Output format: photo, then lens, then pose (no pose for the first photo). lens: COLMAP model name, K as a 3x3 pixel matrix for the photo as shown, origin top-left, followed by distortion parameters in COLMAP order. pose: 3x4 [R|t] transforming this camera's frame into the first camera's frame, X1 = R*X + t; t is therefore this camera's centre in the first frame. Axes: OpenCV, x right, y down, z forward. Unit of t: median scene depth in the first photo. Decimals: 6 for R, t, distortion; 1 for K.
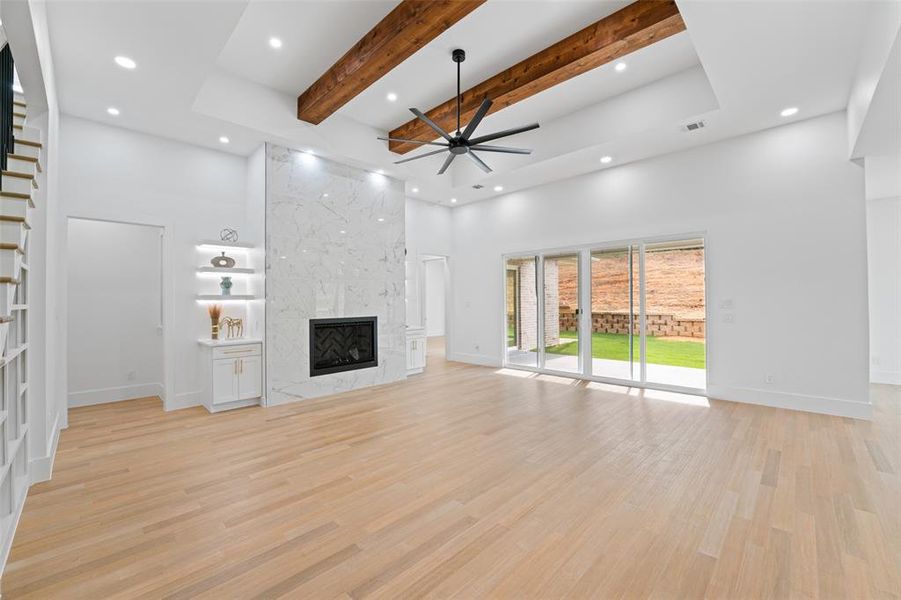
lens RADIAL K [[363.8, 0, 447.1], [0, 363.8, 297.9], [0, 0, 1]] dist [-0.016990, 0.000548]
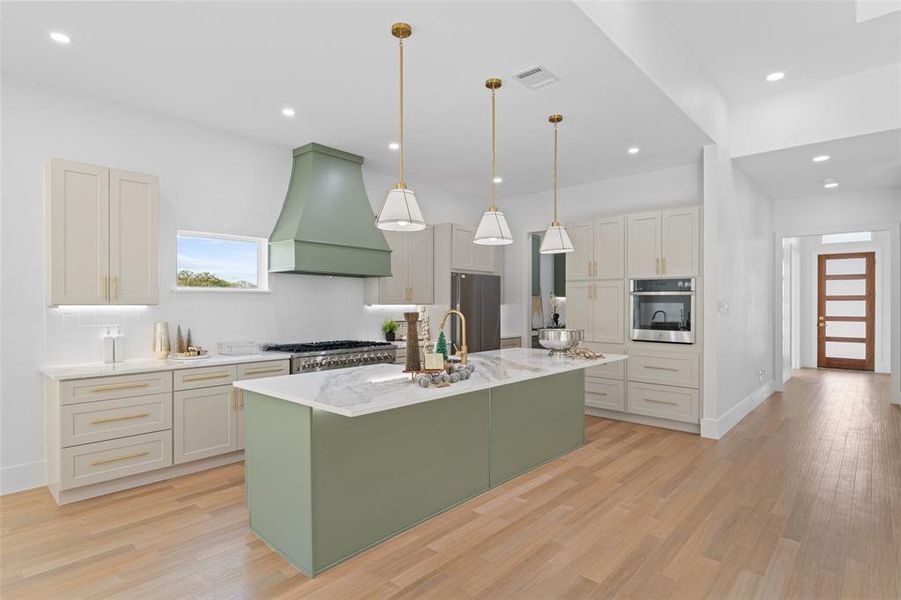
lens RADIAL K [[465.9, 0, 444.2], [0, 465.9, 305.9], [0, 0, 1]] dist [-0.009588, 0.000628]
pose [[-0.999524, 0.006512, -0.030145, 0.700235], [0.006582, 0.999976, -0.002240, 0.007155], [0.030130, -0.002438, -0.999543, 0.914990]]
